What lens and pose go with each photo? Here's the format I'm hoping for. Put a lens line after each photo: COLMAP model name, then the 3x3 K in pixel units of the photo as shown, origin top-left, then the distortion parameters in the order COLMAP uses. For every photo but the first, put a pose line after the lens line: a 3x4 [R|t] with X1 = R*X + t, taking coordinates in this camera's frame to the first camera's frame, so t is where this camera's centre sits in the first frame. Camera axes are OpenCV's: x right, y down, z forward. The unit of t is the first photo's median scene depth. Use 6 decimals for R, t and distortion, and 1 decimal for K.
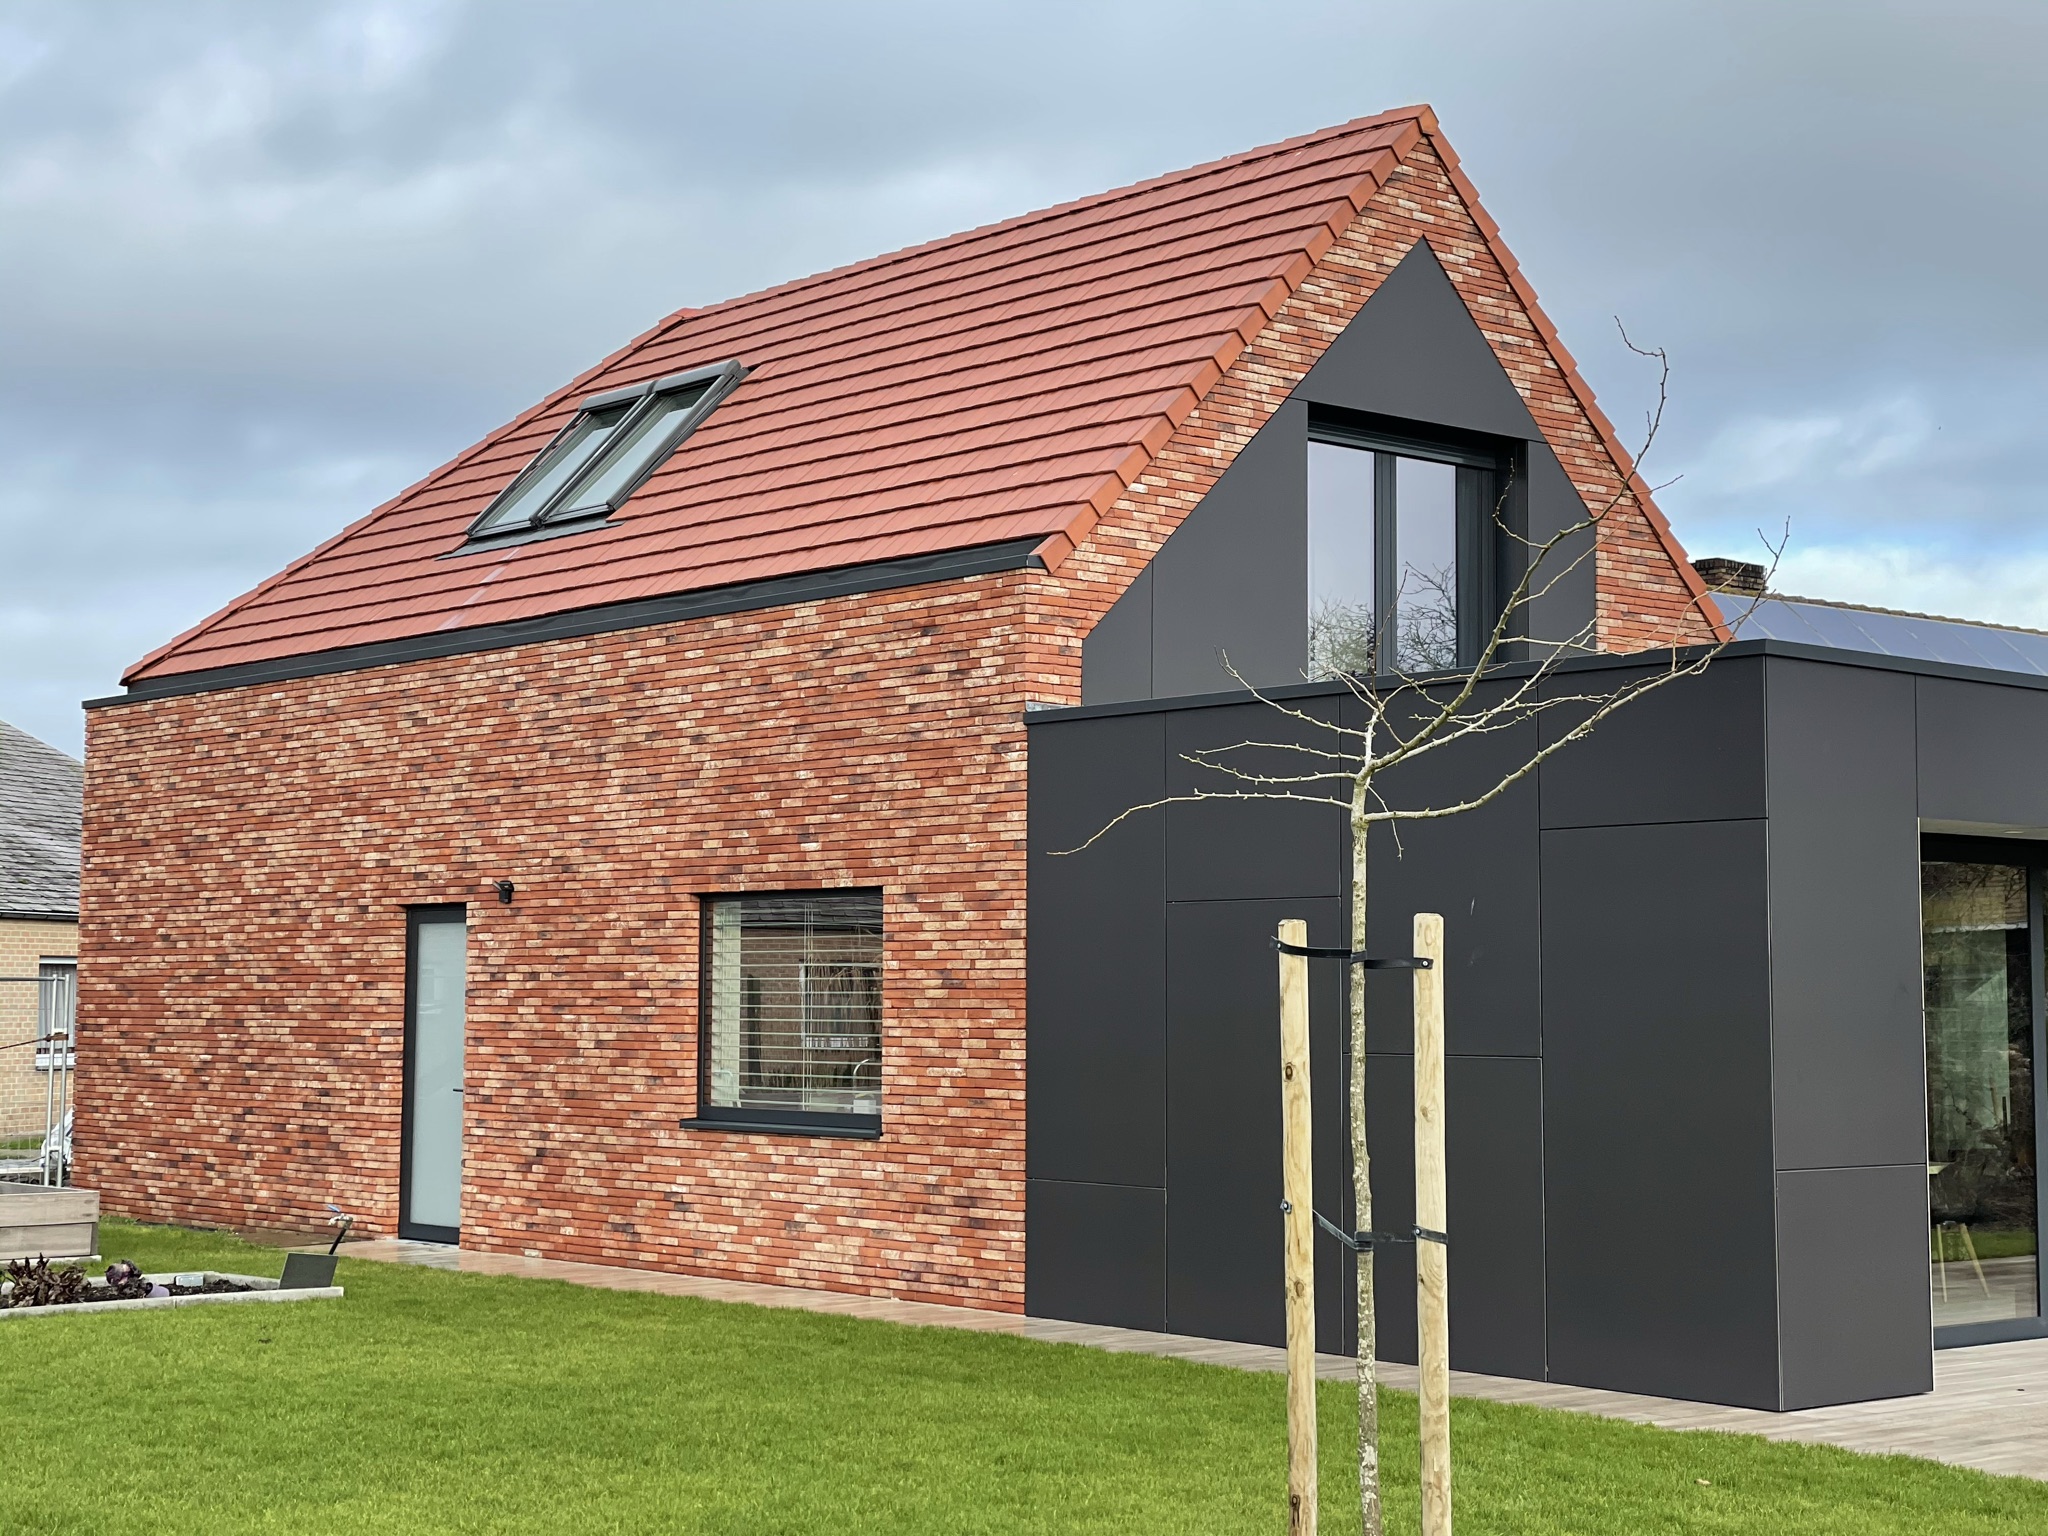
lens RADIAL K [[3156.3, 0, 1029.9], [0, 3156.3, 749.5], [0, 0, 1]] dist [0.138883, 0.000000]
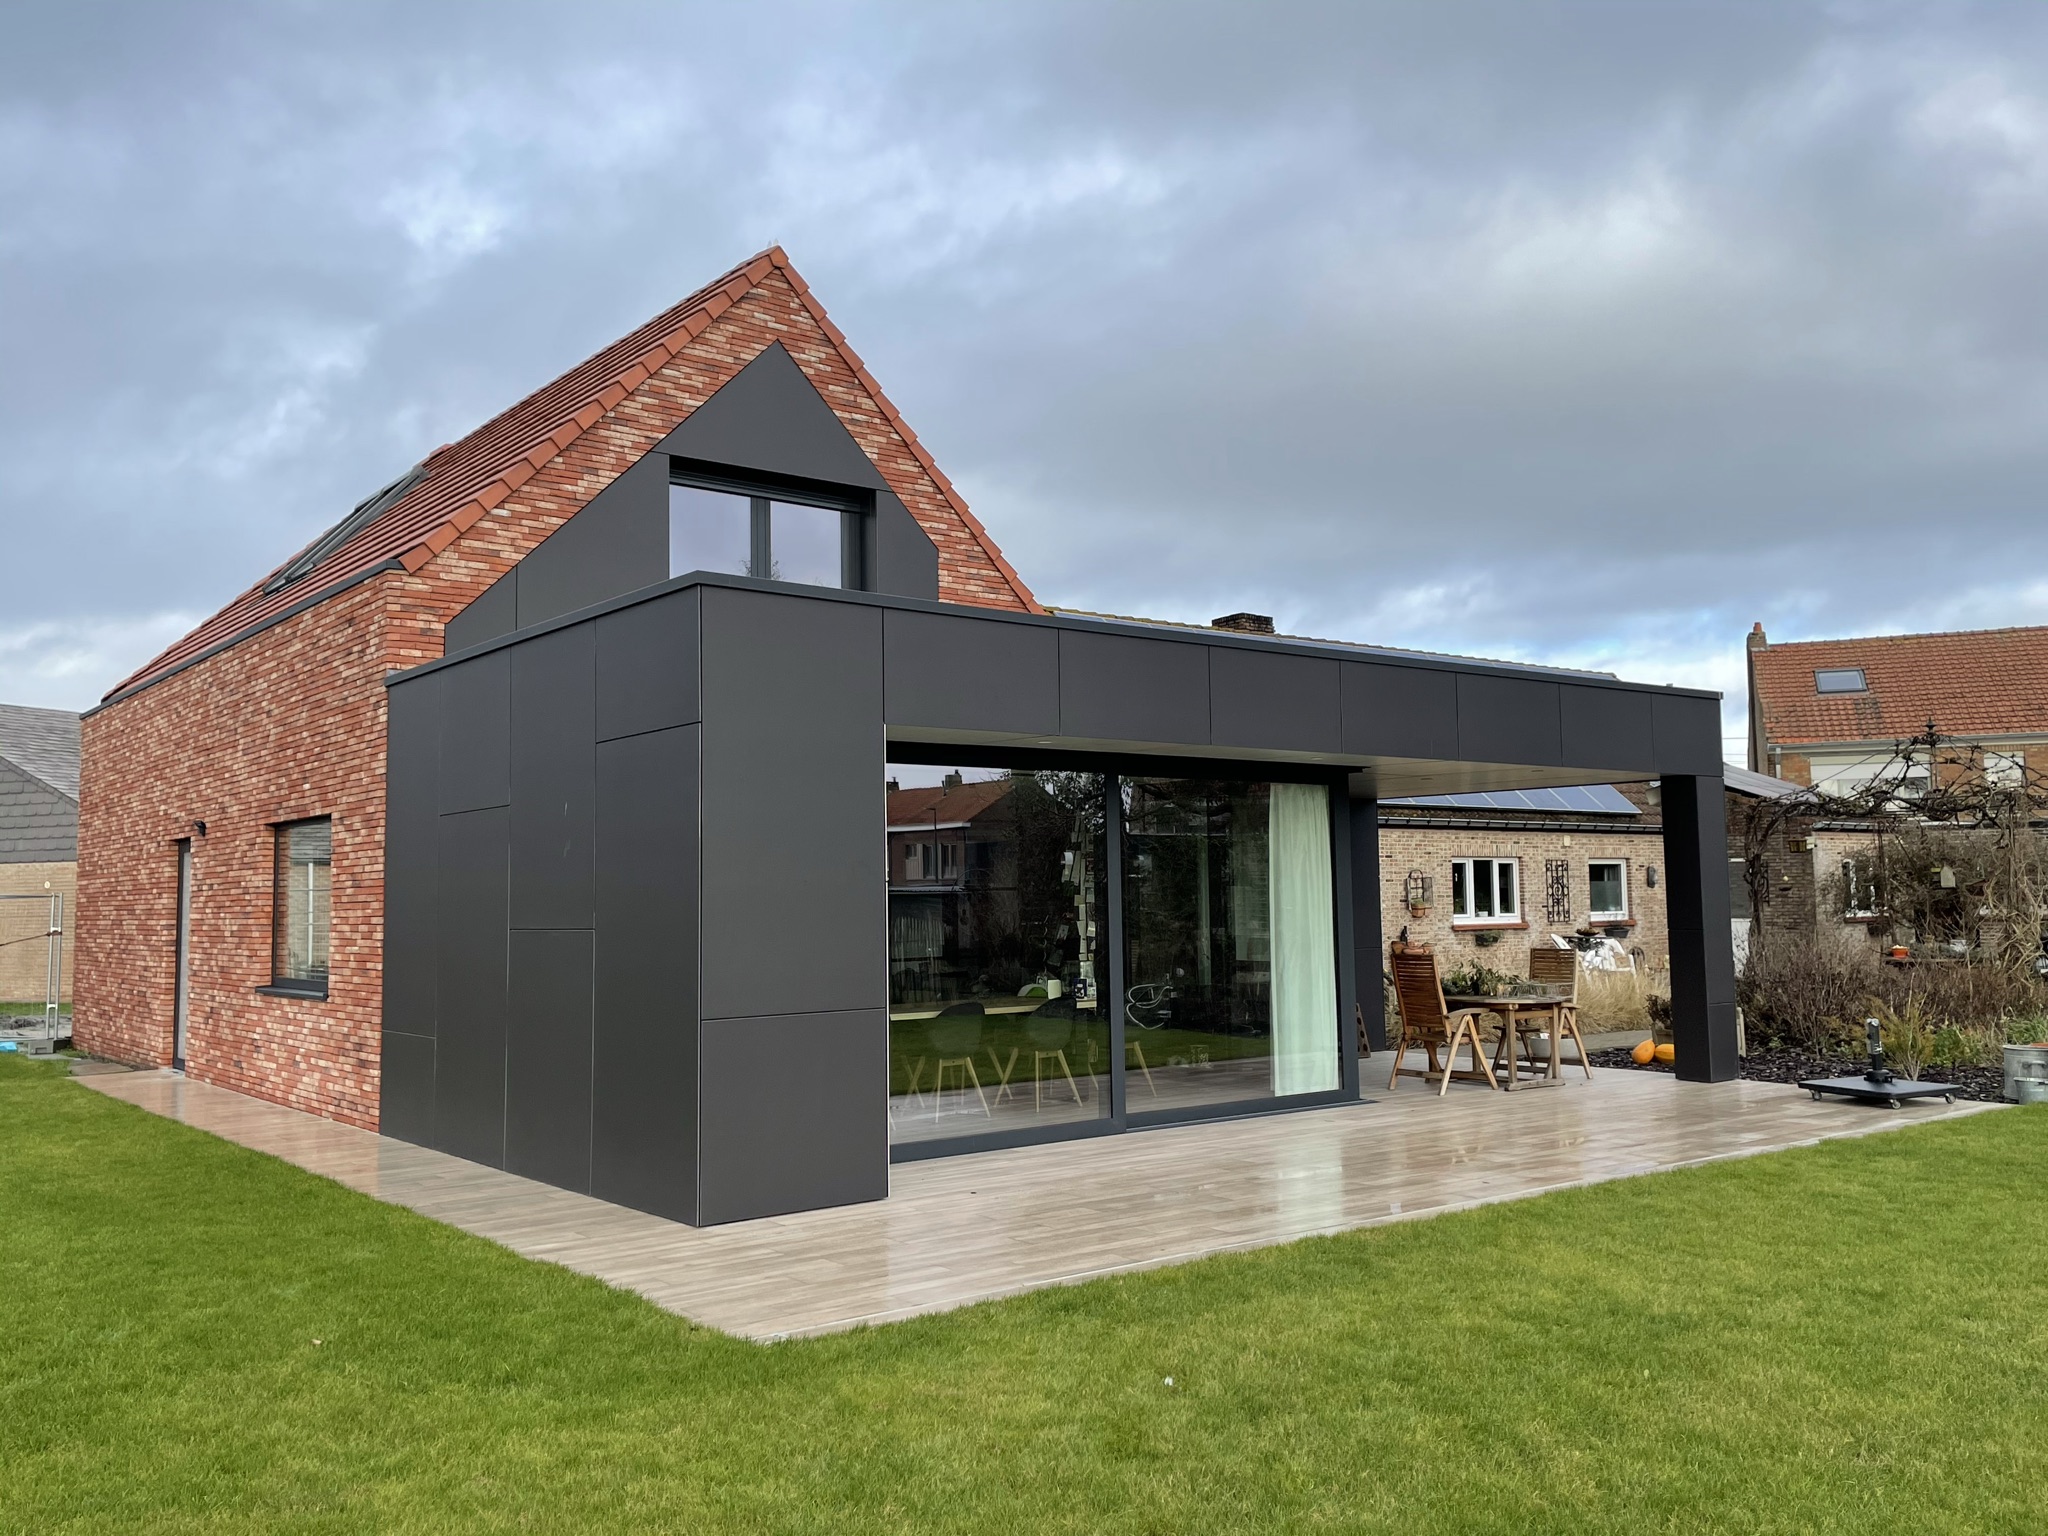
lens RADIAL K [[1688.9, 0, 1022.6], [0, 1688.9, 767.1], [0, 0, 1]] dist [0.092860, -0.084392]
pose [[0.998549, -0.022704, -0.048832, 0.256161], [0.022658, 0.999742, -0.001497, 0.028054], [0.048854, 0.000388, 0.998806, 0.253790]]
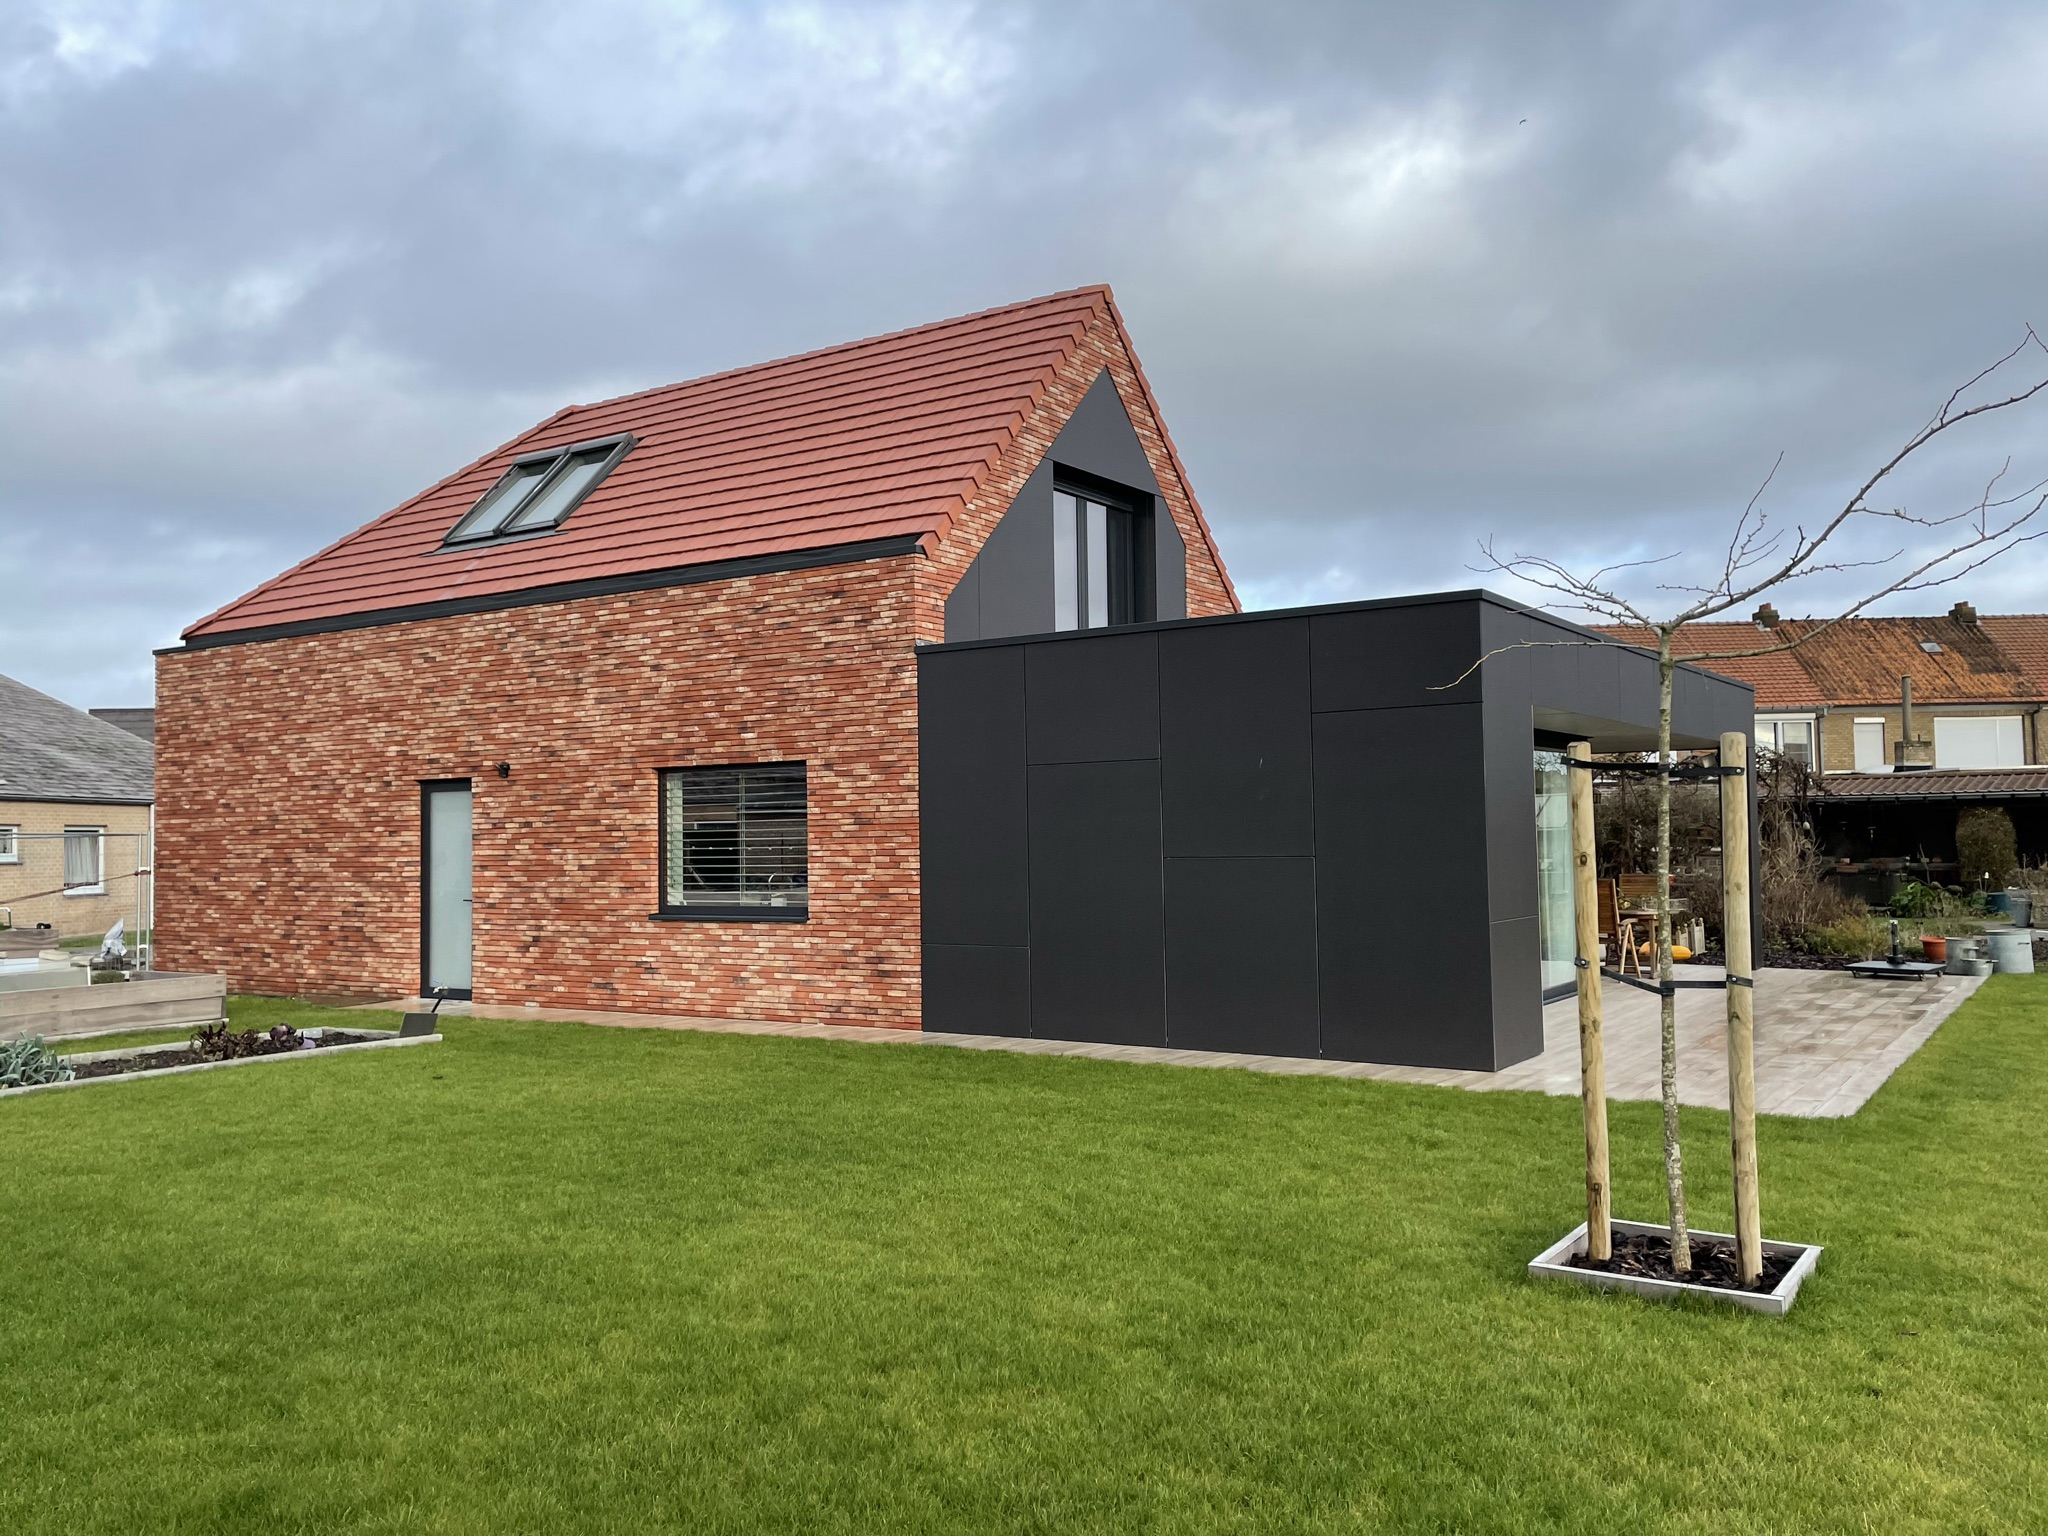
lens RADIAL K [[1630.8, 0, 1021.4], [0, 1630.8, 771.4], [0, 0, 1]] dist [0.106942, -0.135114]
pose [[0.965656, -0.008184, 0.259695, -0.137178], [-0.000951, 0.999386, 0.035030, 0.018477], [-0.259822, -0.034074, 0.965055, 0.178642]]
